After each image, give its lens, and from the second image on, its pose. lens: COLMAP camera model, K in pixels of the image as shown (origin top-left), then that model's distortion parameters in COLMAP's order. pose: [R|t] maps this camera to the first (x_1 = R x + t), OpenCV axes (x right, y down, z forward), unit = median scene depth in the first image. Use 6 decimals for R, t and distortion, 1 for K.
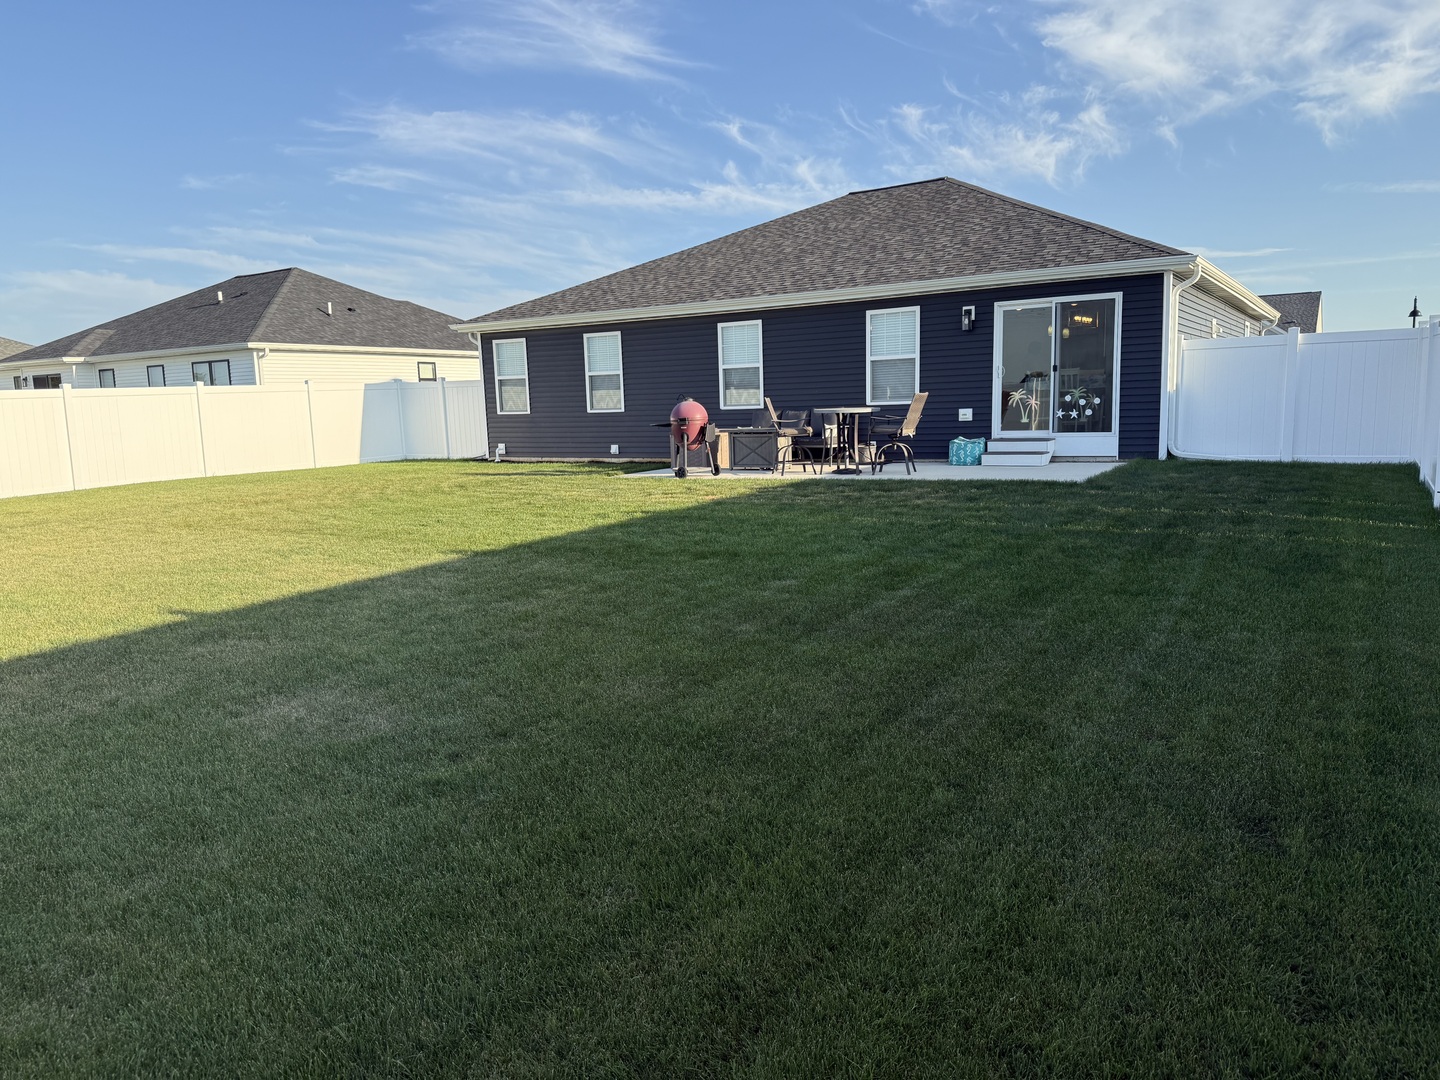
lens RADIAL K [[1000.1, 0, 720.0], [0, 1000.1, 540.0], [0, 0, 1]] dist [0.057168, -0.049846]
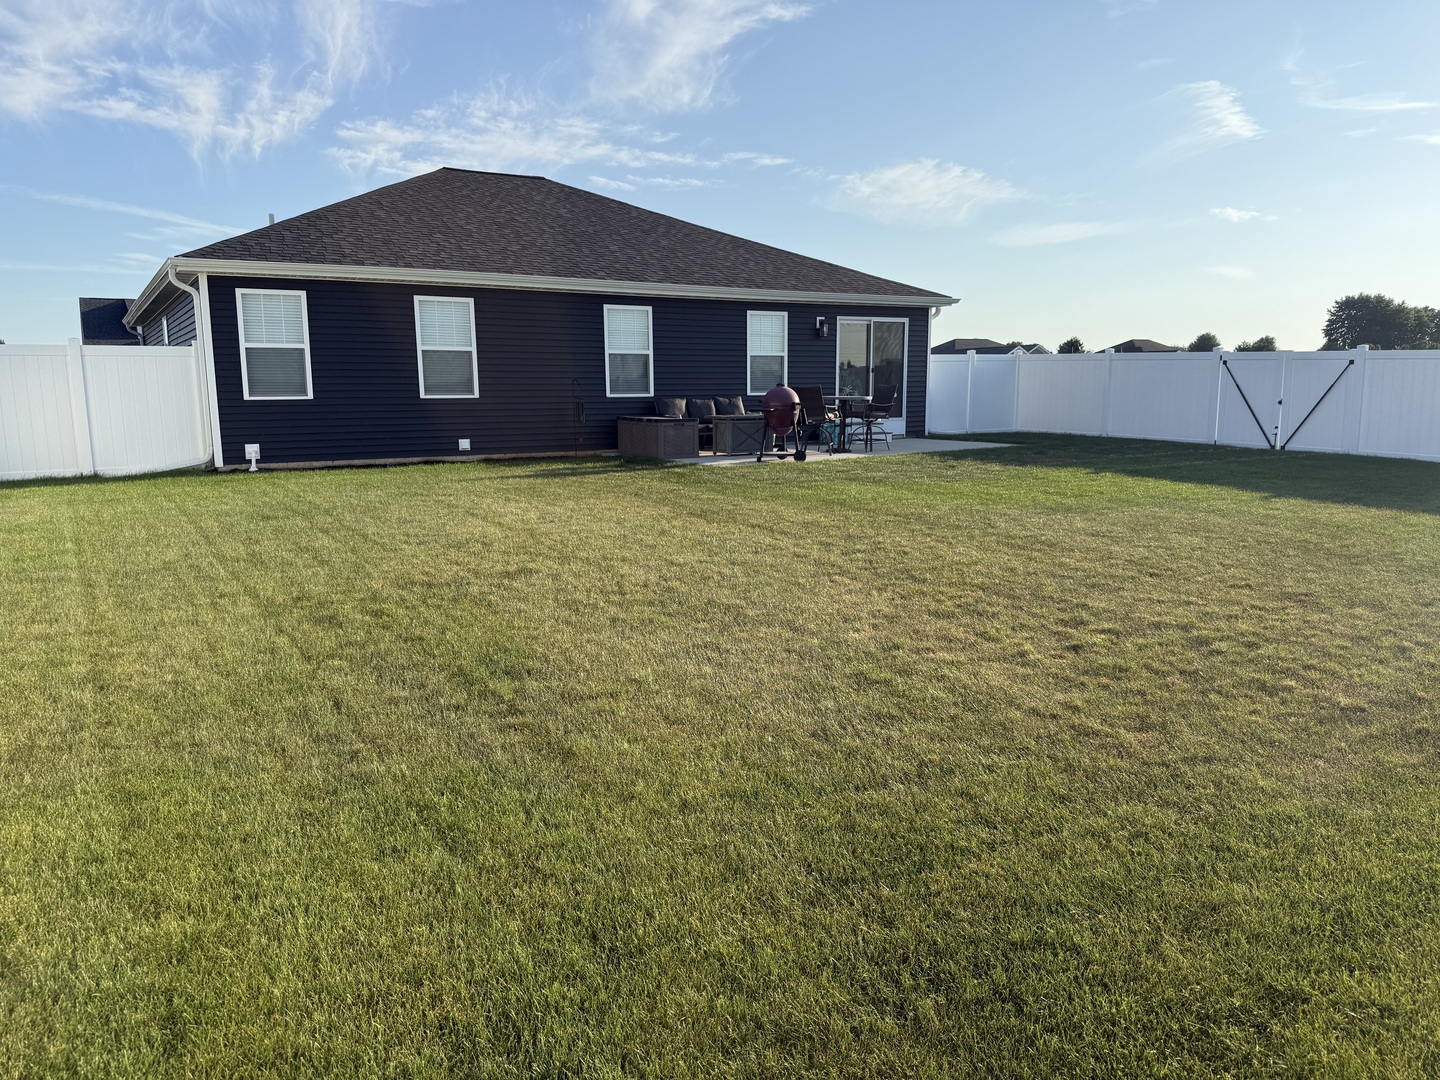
lens RADIAL K [[1031.6, 0, 720.0], [0, 1031.6, 540.0], [0, 0, 1]] dist [0.003687, -0.006295]
pose [[0.420394, -0.104154, 0.901344, -0.765972], [0.116228, 0.991387, 0.060349, -0.040927], [-0.899866, 0.079392, 0.428879, 0.465334]]
